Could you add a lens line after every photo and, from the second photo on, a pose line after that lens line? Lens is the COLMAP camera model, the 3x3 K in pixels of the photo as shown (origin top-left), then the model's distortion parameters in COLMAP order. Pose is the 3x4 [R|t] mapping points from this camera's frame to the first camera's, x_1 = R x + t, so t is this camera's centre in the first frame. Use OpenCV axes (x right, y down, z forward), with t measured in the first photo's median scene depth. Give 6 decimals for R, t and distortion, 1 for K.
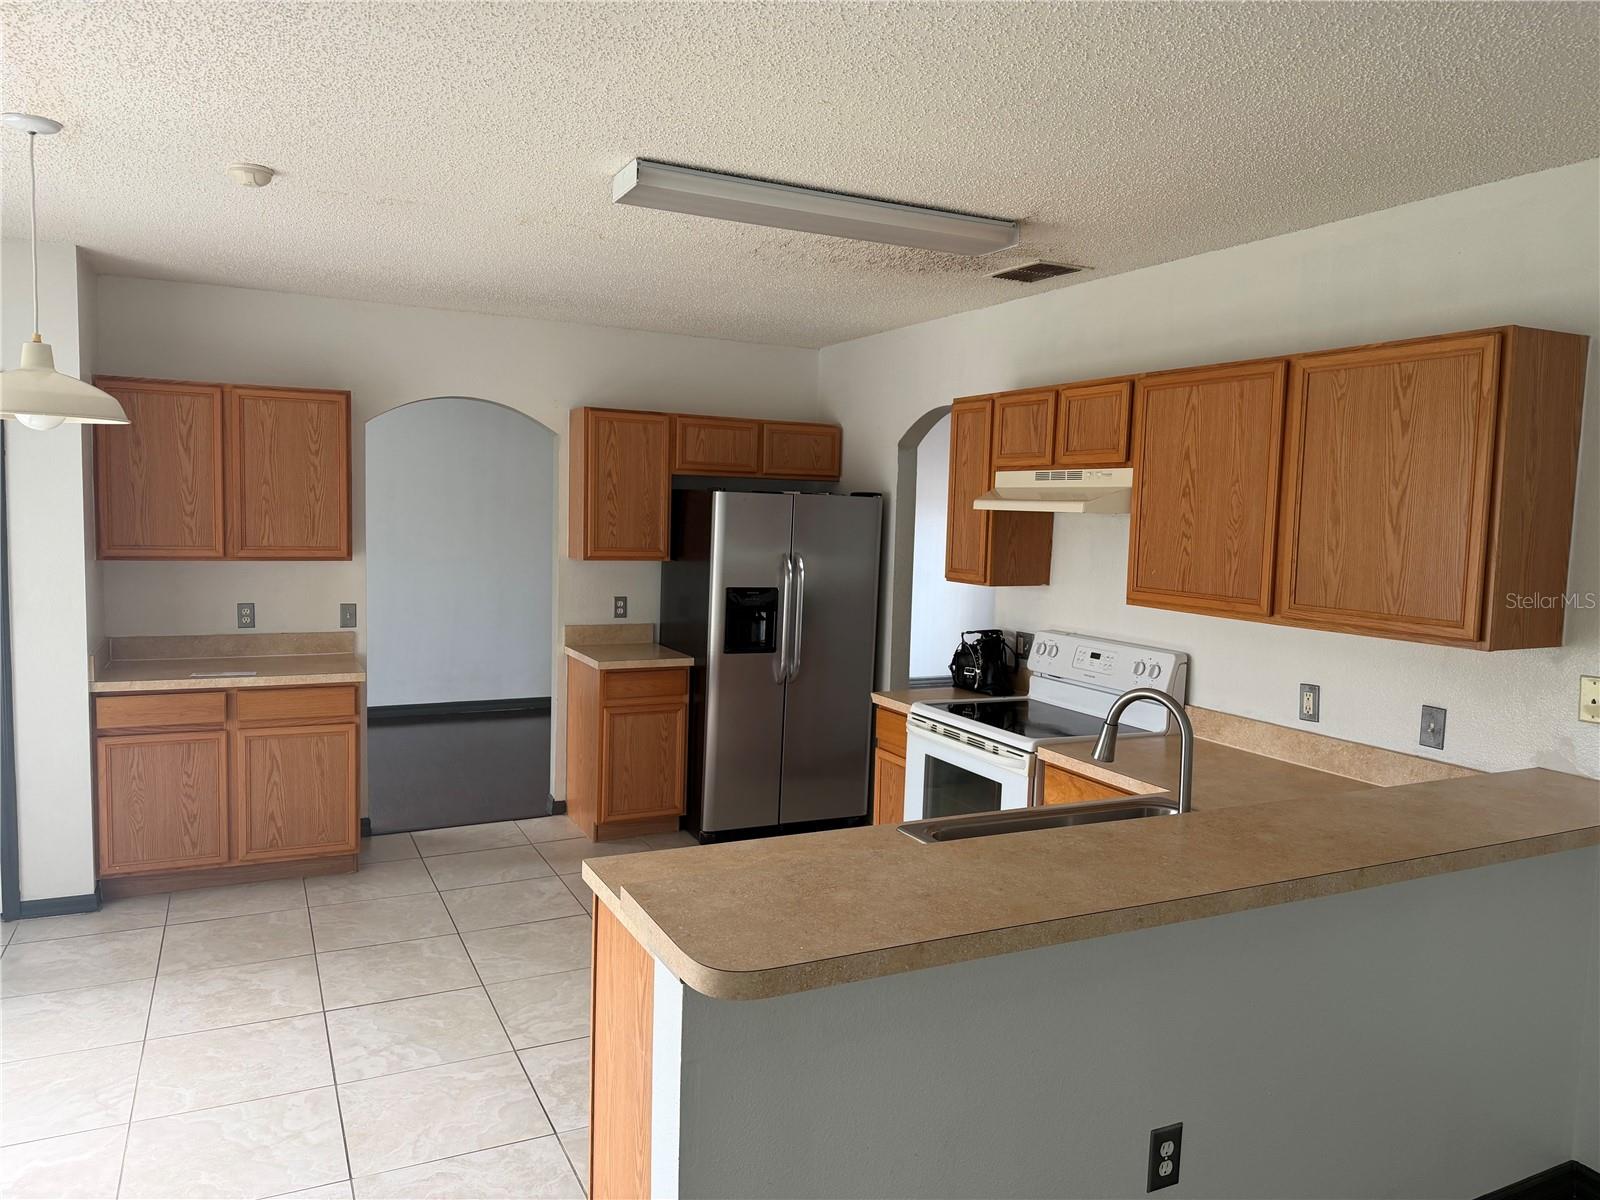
lens RADIAL K [[1134.1, 0, 800.4], [0, 1134.1, 588.1], [0, 0, 1]] dist [0.057183, -0.002351]
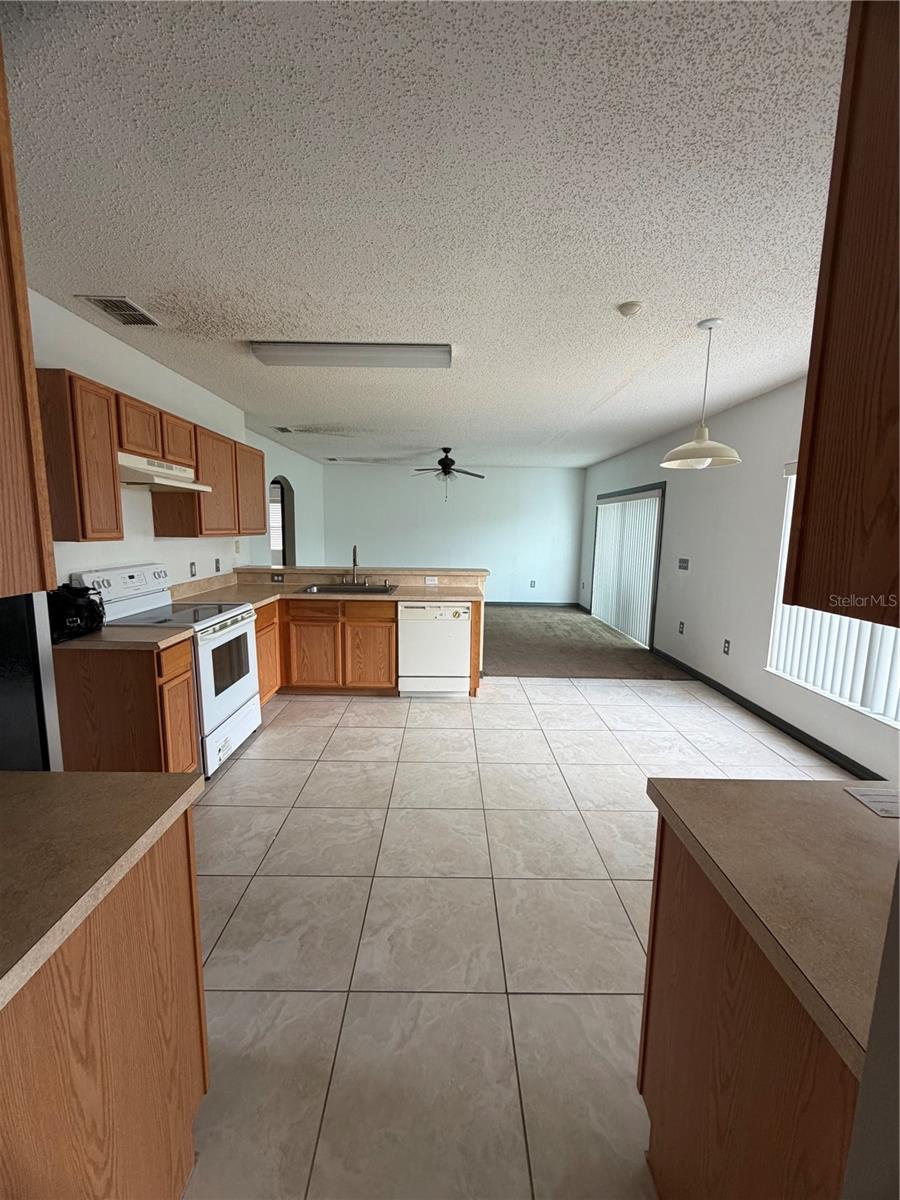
lens RADIAL K [[479.2, 0, 443.9], [0, 479.2, 600.1], [0, 0, 1]] dist [0.010350, 0.000172]
pose [[-0.893472, -0.104922, 0.436691, -0.463449], [-0.002762, 0.973593, 0.228272, -0.069723], [-0.449111, 0.202749, -0.870168, 1.474211]]
